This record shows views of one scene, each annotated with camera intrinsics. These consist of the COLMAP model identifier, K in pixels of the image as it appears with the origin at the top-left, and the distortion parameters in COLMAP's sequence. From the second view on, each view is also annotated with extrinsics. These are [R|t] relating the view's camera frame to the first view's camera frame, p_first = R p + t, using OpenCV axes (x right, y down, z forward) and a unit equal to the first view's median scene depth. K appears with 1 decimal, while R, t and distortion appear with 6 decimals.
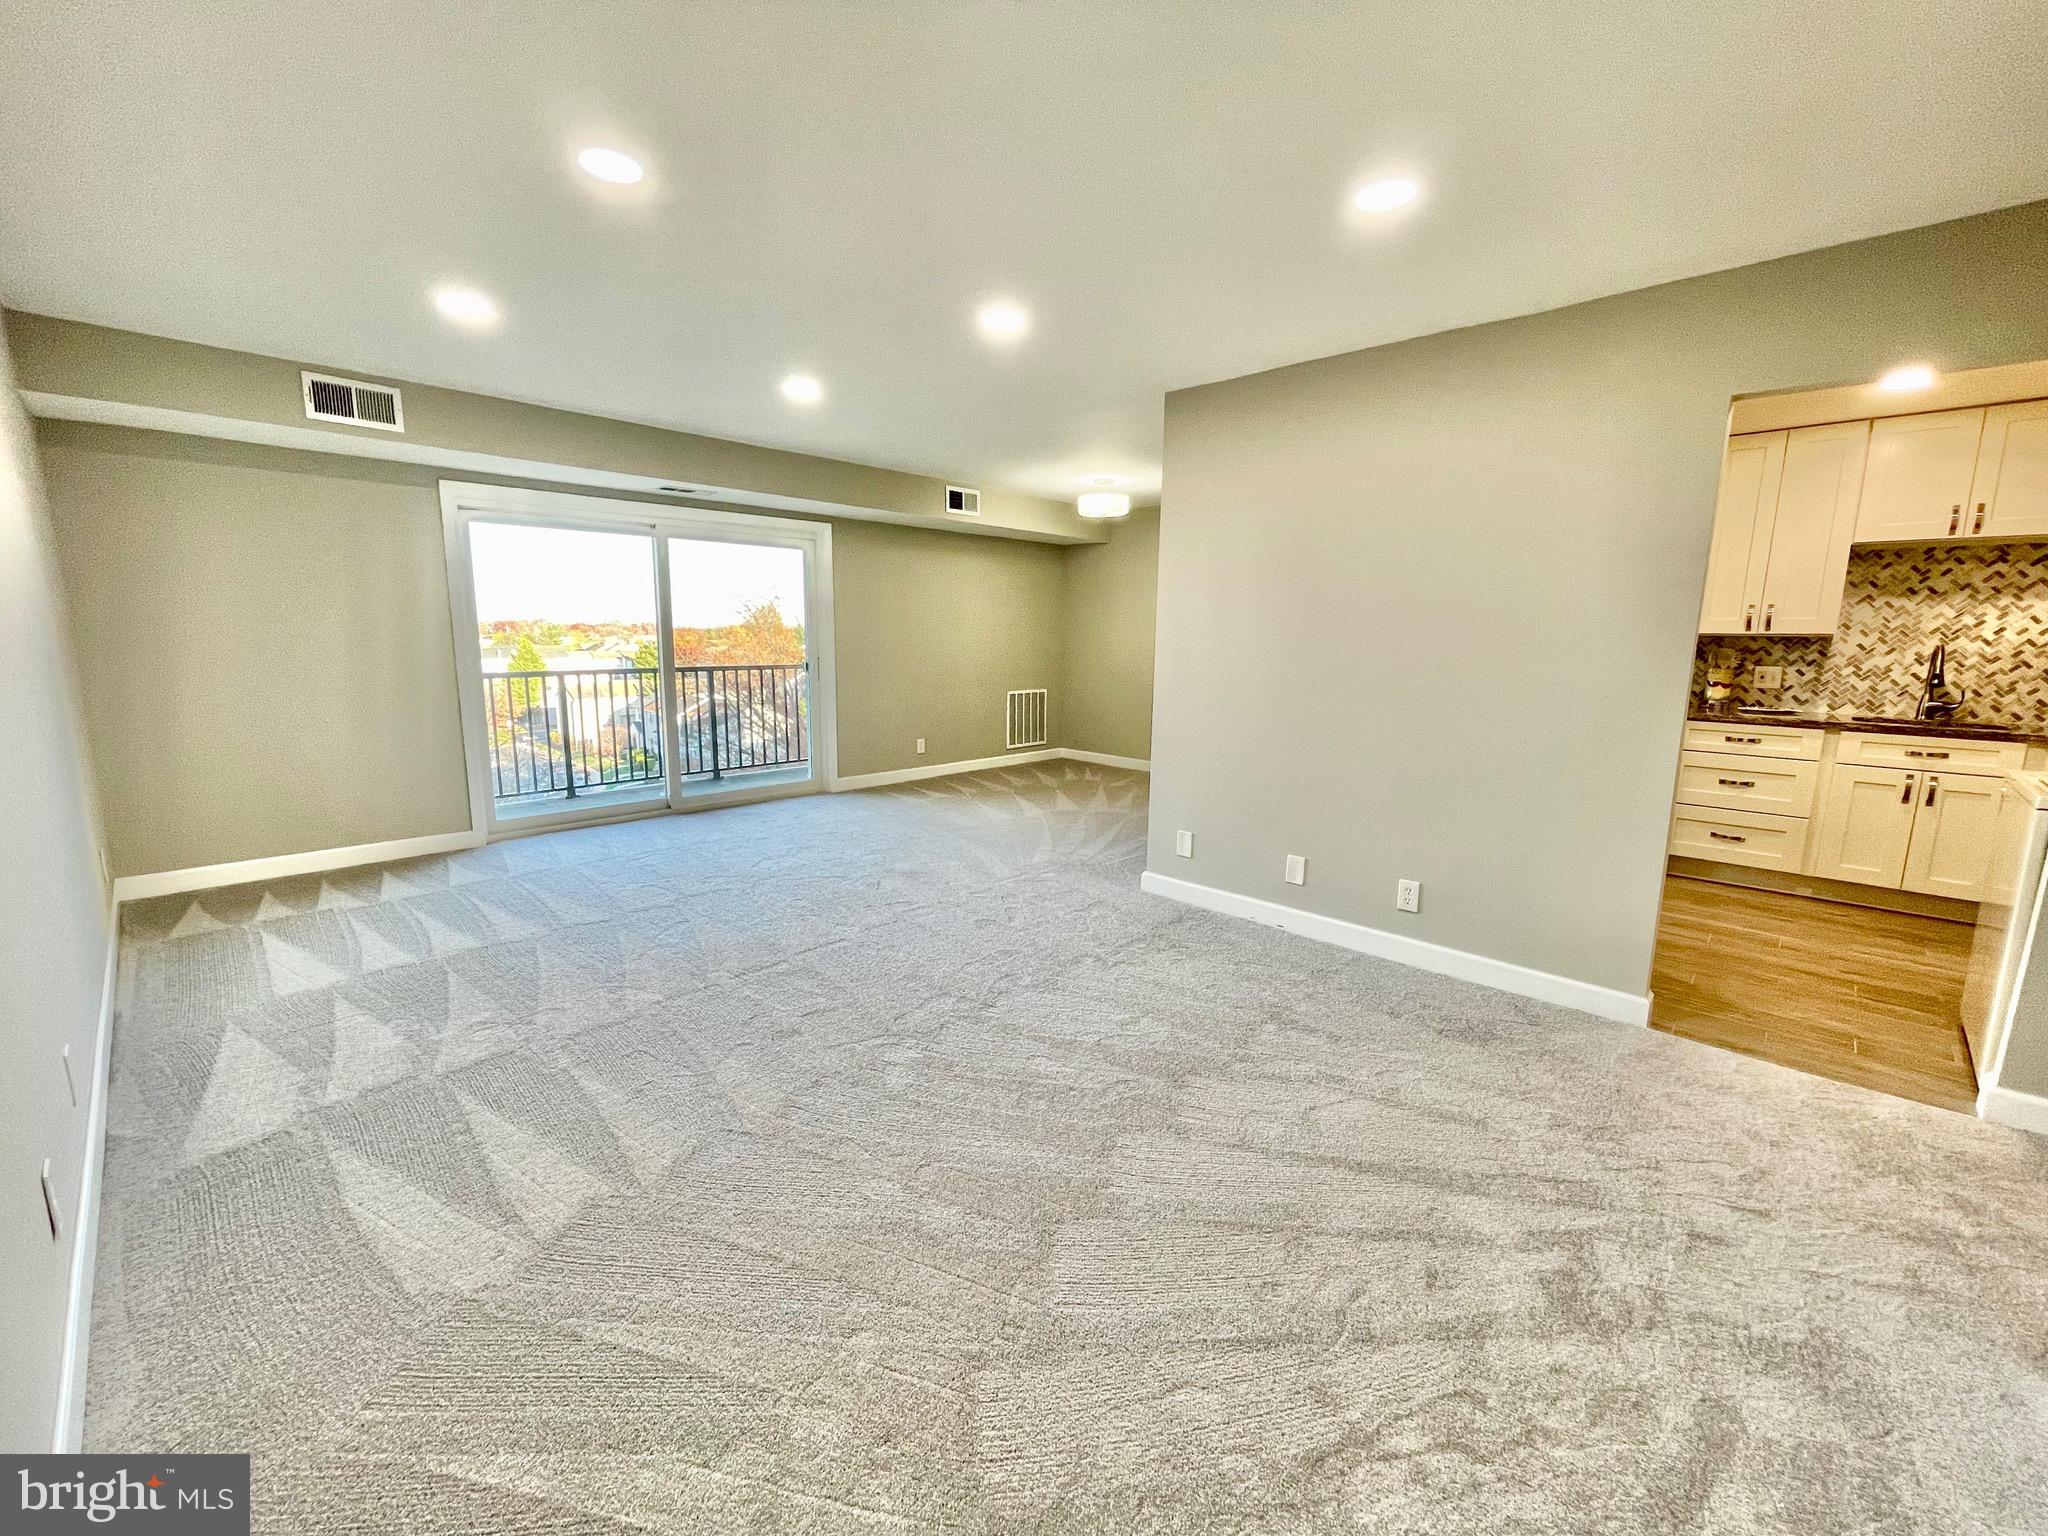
lens RADIAL K [[830.1, 0, 1019.2], [0, 830.1, 768.1], [0, 0, 1]] dist [-0.002525, 0.000153]
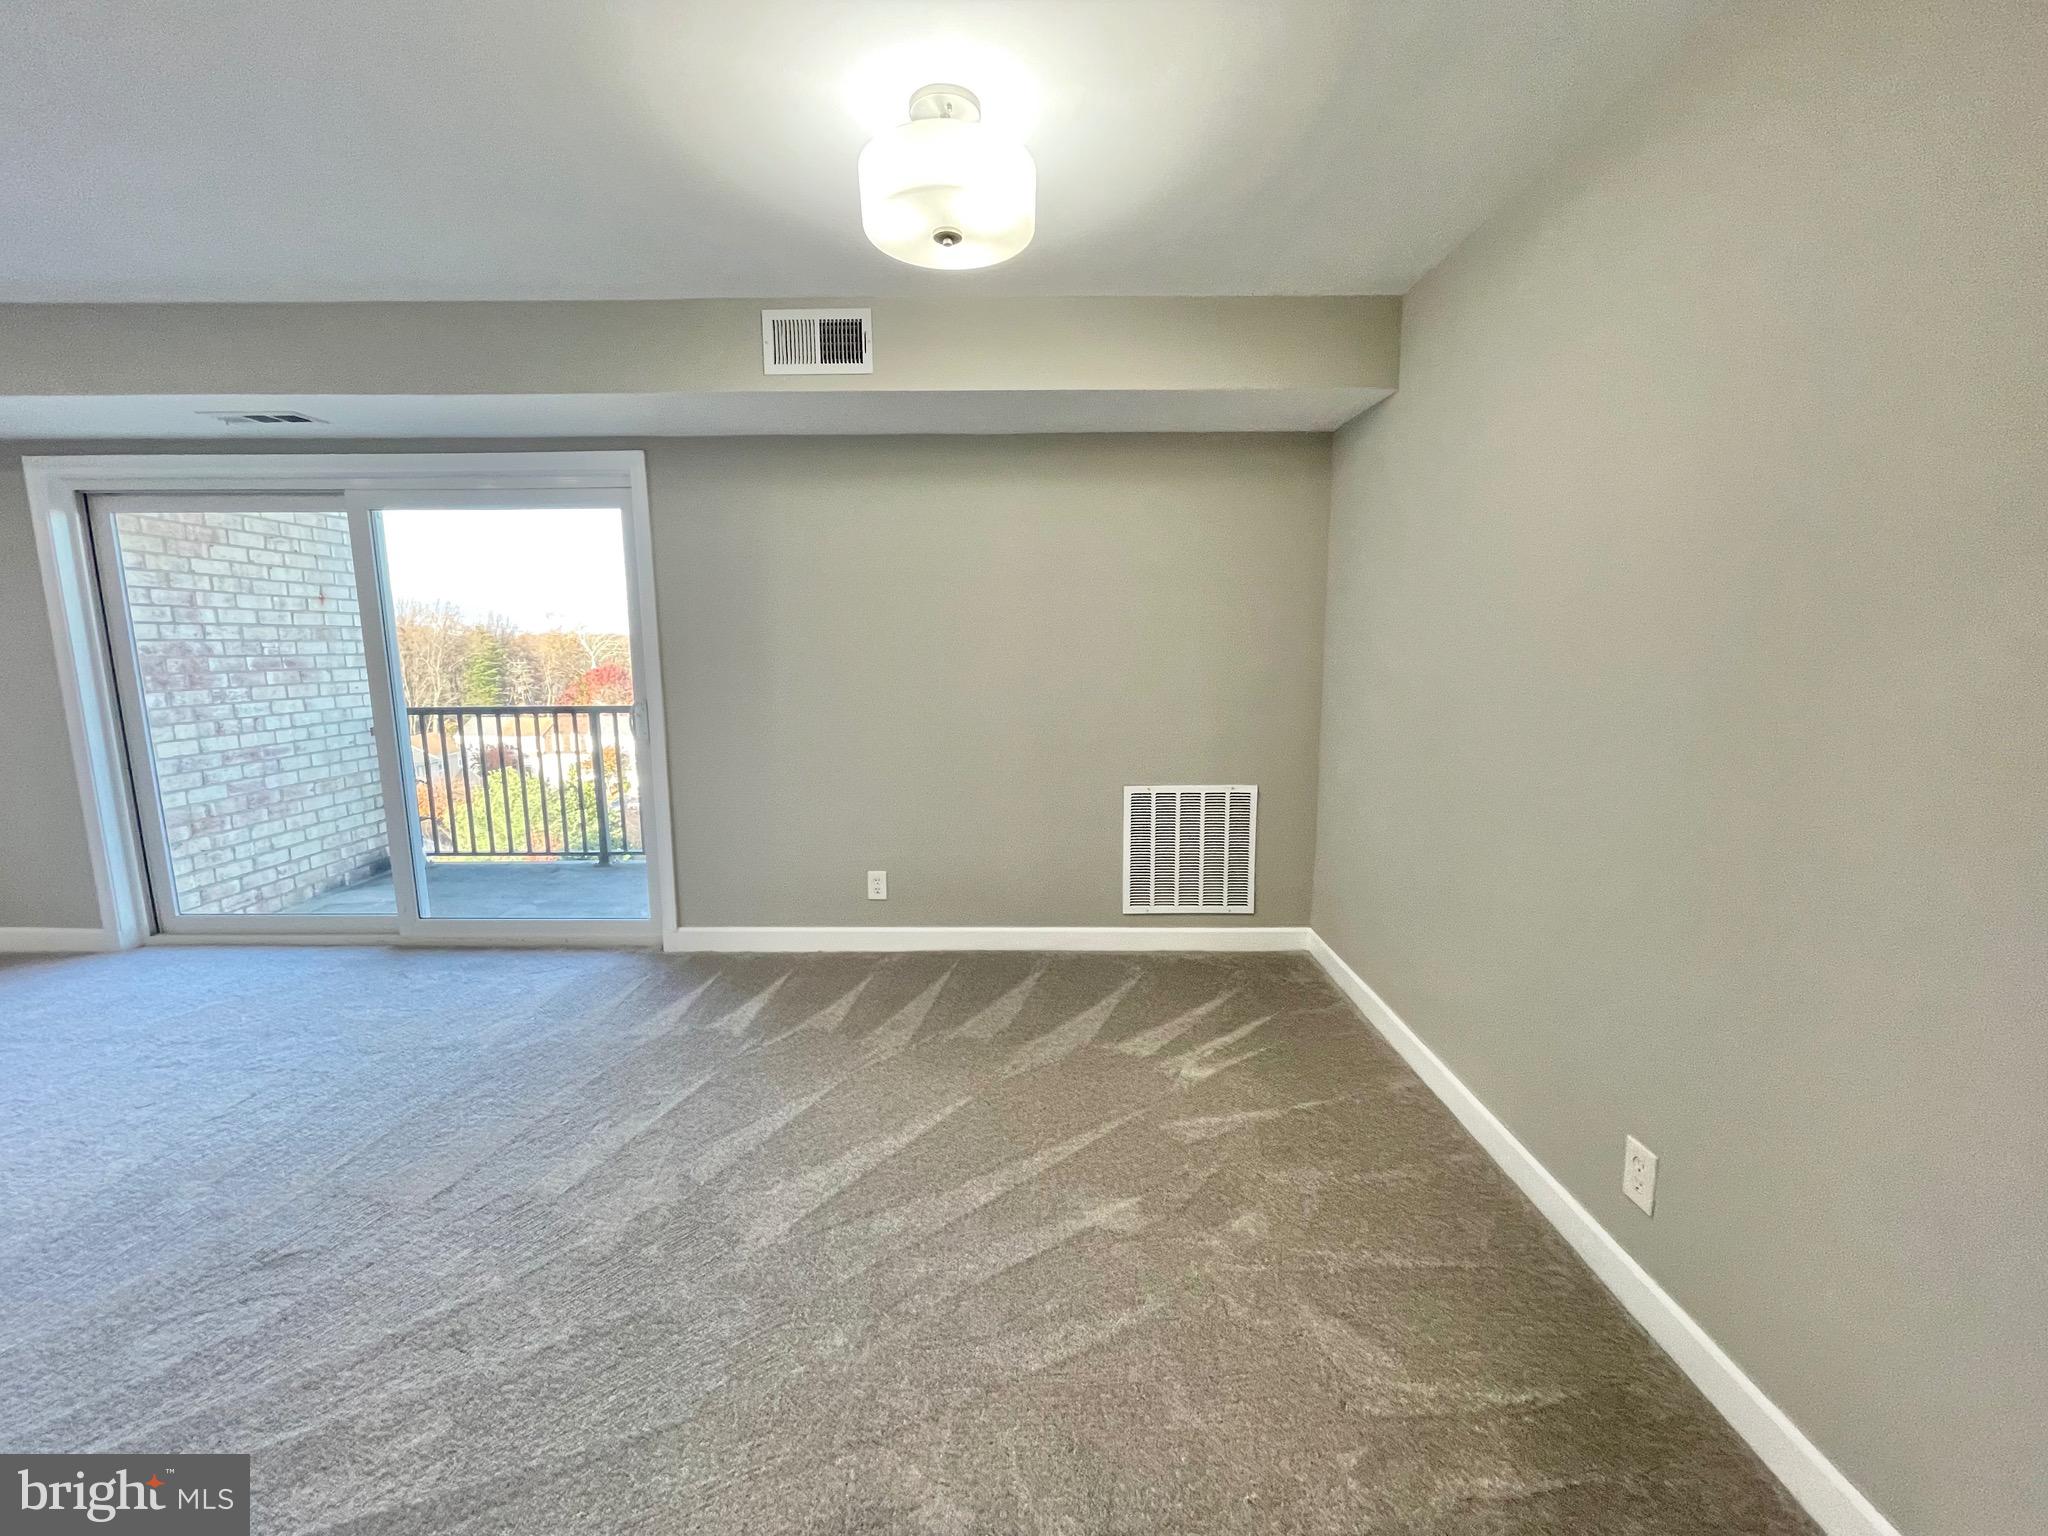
lens RADIAL K [[830.1, 0, 1020.4], [0, 830.1, 763.0], [0, 0, 1]] dist [-0.002525, 0.000153]
pose [[0.687540, 0.087787, -0.720820, 0.480068], [-0.106590, 0.994114, 0.019402, -0.195286], [0.718281, 0.063492, 0.692850, 1.192564]]
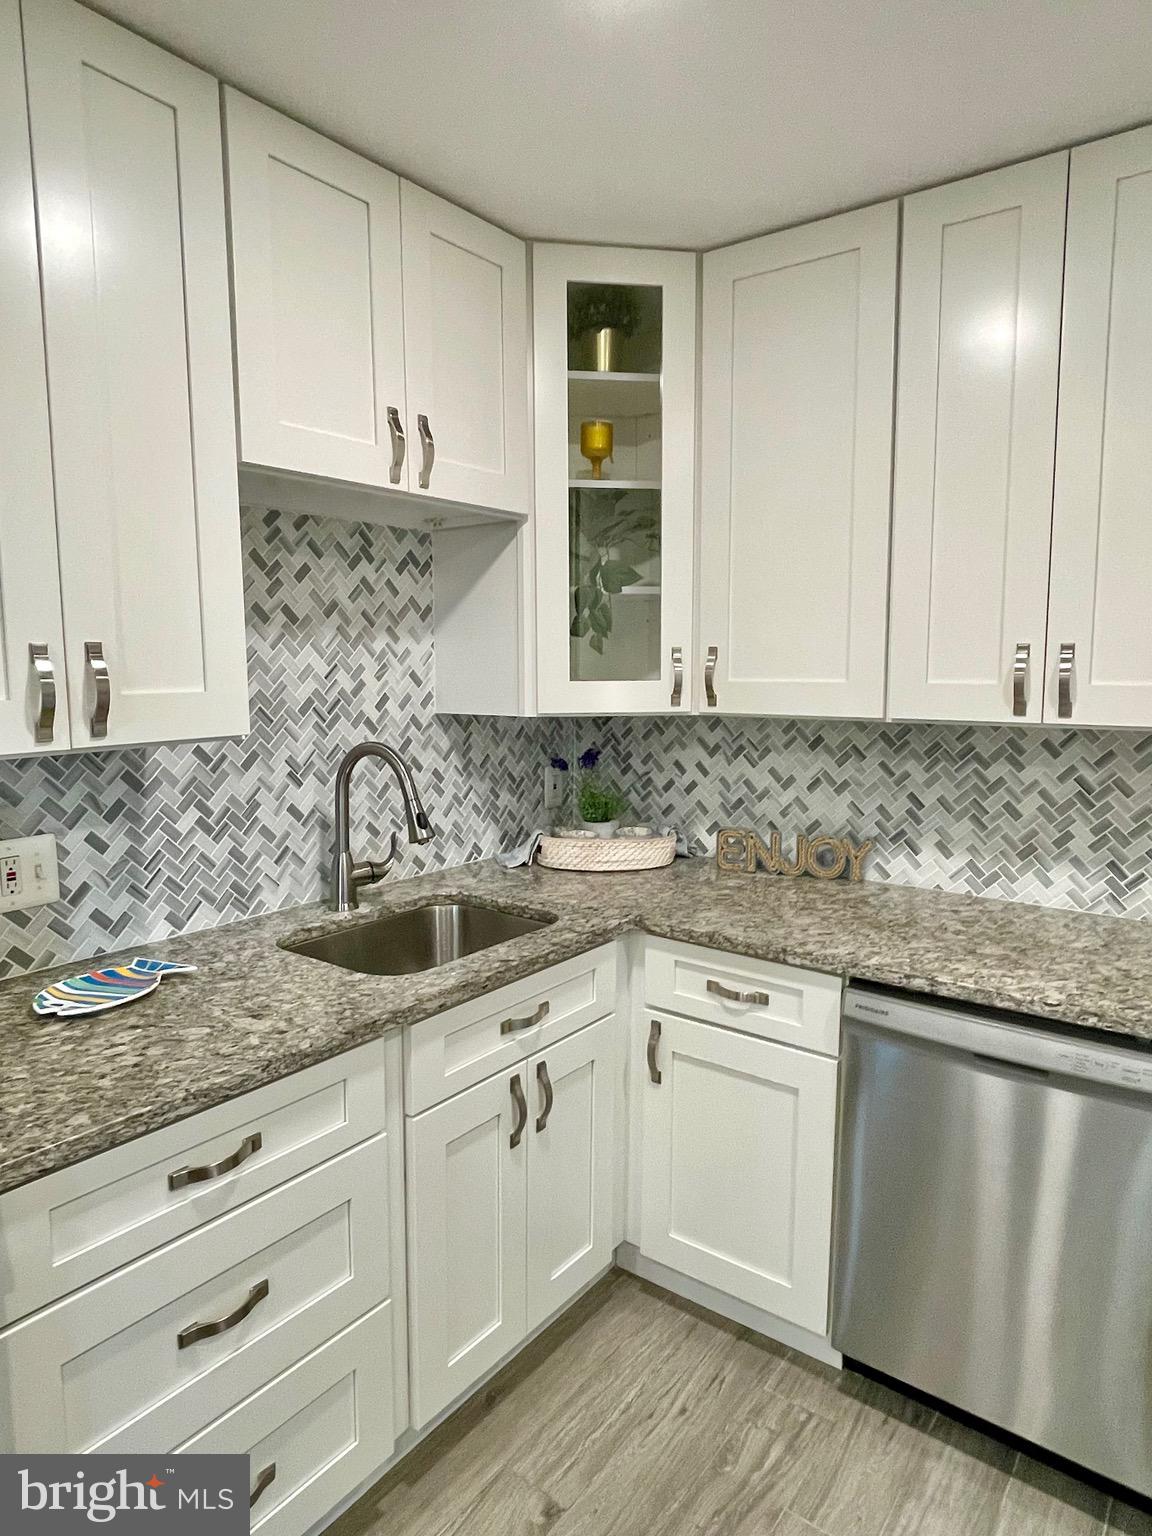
lens RADIAL K [[941.8, 0, 578.8], [0, 941.8, 771.2], [0, 0, 1]] dist [-0.004402, -0.000321]
pose [[-0.124581, -0.133085, 0.983244, 0.588248], [0.159342, 0.975418, 0.152215, -0.182566], [-0.979331, 0.175635, -0.100313, 0.902387]]
